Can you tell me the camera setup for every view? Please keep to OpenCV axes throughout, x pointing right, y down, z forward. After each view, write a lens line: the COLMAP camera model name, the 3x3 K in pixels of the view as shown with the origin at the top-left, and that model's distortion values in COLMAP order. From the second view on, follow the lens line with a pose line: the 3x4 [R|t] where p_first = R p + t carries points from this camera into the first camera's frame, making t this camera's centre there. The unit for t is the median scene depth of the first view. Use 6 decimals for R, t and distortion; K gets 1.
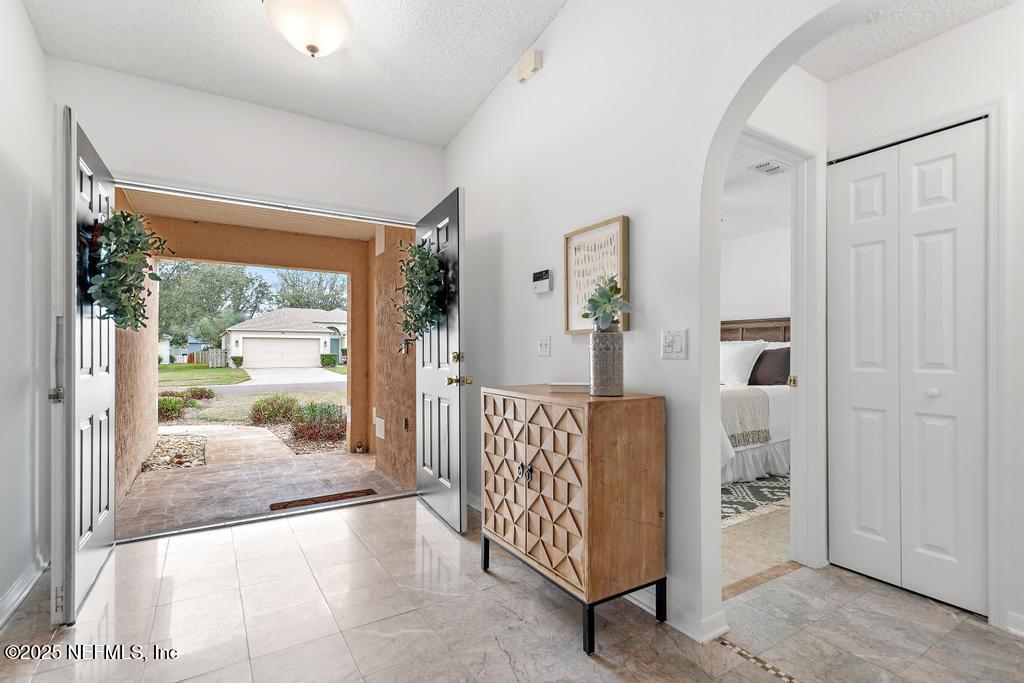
lens RADIAL K [[490.0, 0, 514.6], [0, 490.0, 355.8], [0, 0, 1]] dist [0.007896, -0.000237]
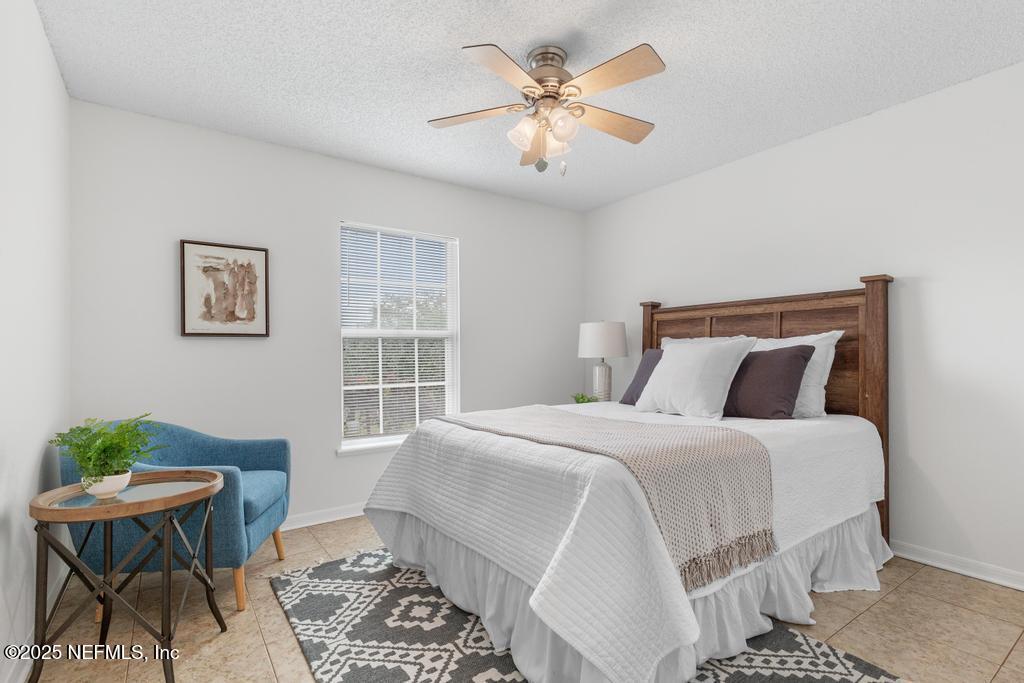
lens RADIAL K [[490.0, 0, 514.6], [0, 490.0, 355.8], [0, 0, 1]] dist [0.007896, -0.000237]
pose [[0.998311, -0.009163, 0.057369, 0.414386], [0.009667, 0.999917, -0.008506, -0.010948], [-0.057286, 0.009046, 0.998317, 0.906765]]
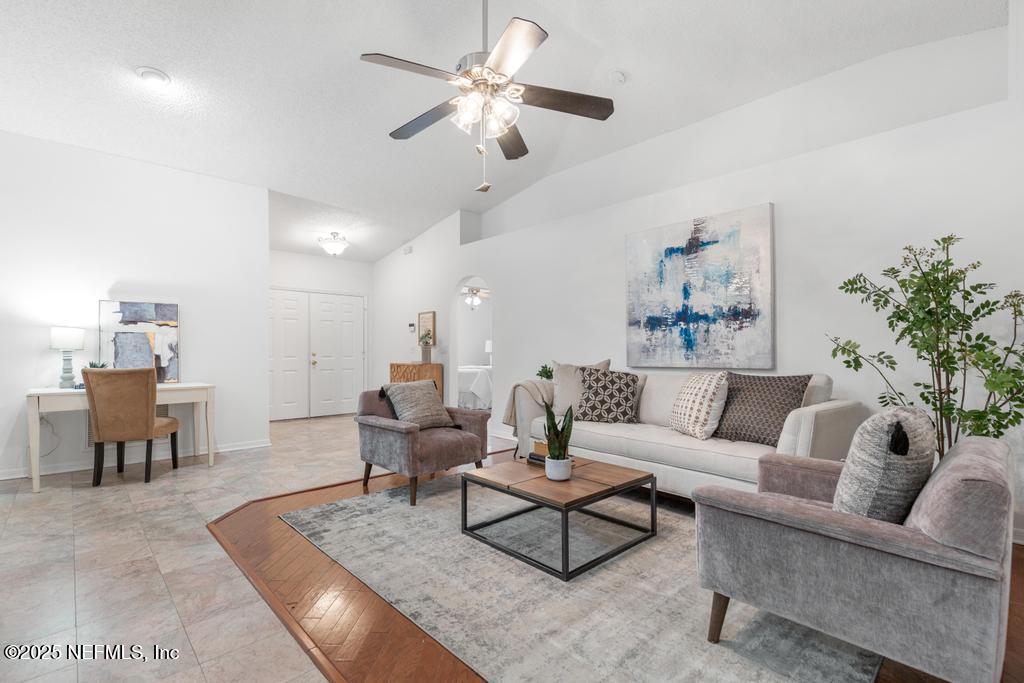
lens RADIAL K [[467.5, 0, 512.0], [0, 467.5, 341.5], [0, 0, 1]] dist [0.002360, 0.000004]
pose [[0.981775, 0.003681, 0.190010, 0.119246], [0.002308, 0.999508, -0.031288, 0.021201], [-0.190031, 0.031156, 0.981284, -1.906922]]
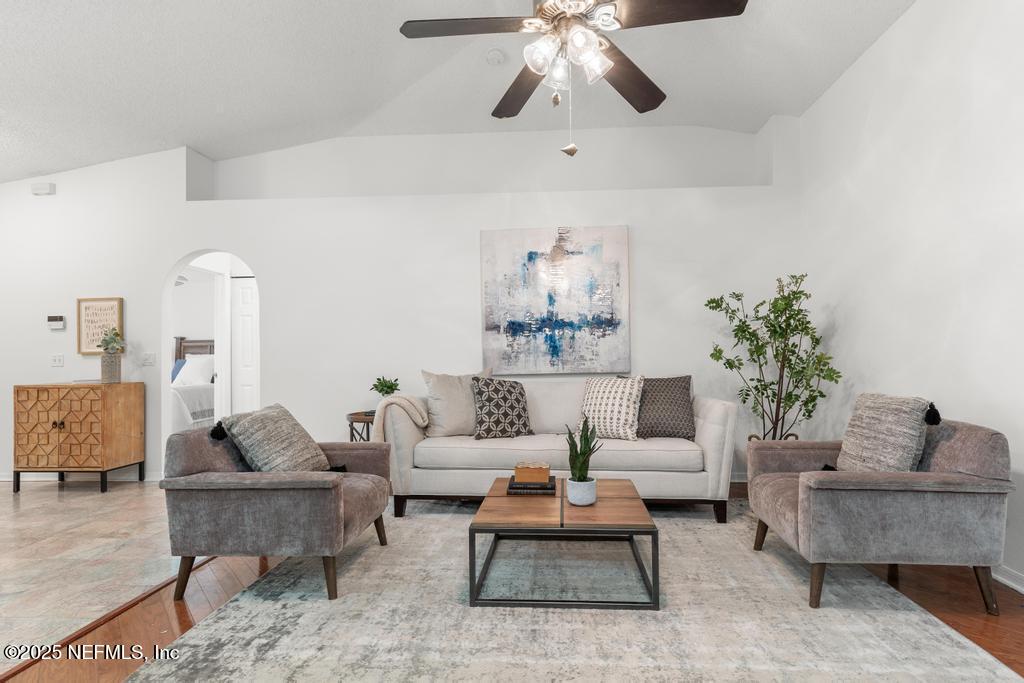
lens RADIAL K [[500.8, 0, 528.4], [0, 500.8, 349.7], [0, 0, 1]] dist [0.001693, 0.000049]
pose [[0.584812, 0.005198, 0.811152, -0.416744], [0.020300, 0.999573, -0.021041, 0.013894], [-0.810915, 0.028771, 0.584456, -1.404415]]
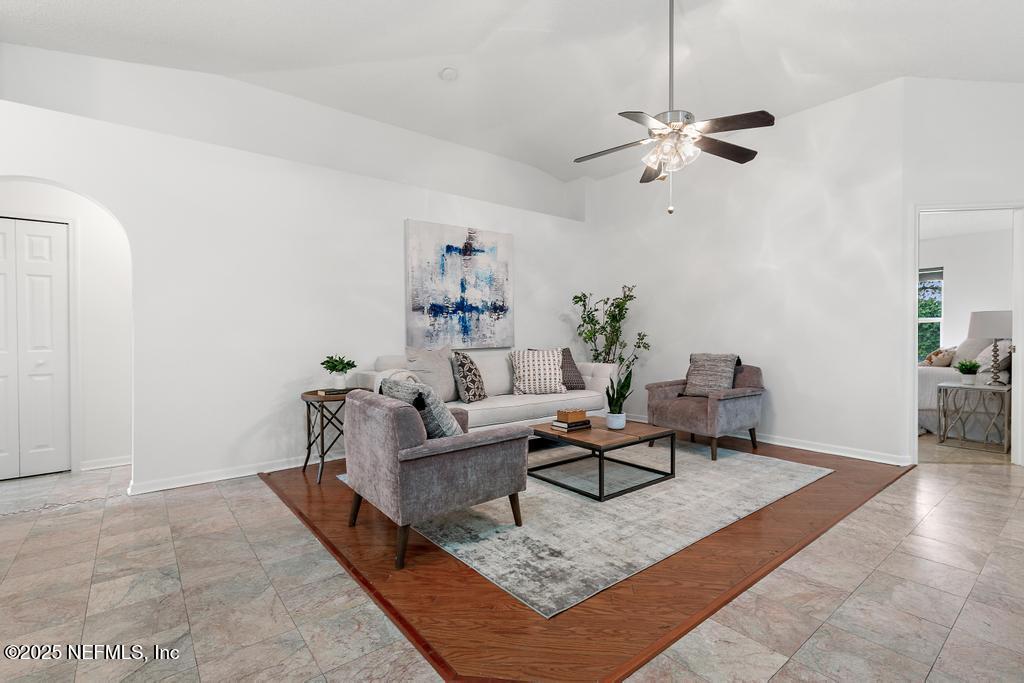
lens RADIAL K [[474.1, 0, 512.0], [0, 474.1, 341.5], [0, 0, 1]] dist [0.001897, 0.000227]
pose [[-0.105432, -0.014131, 0.994326, -0.930664], [0.020236, 0.999662, 0.016352, 0.003003], [-0.994221, 0.021845, -0.105110, -0.483645]]
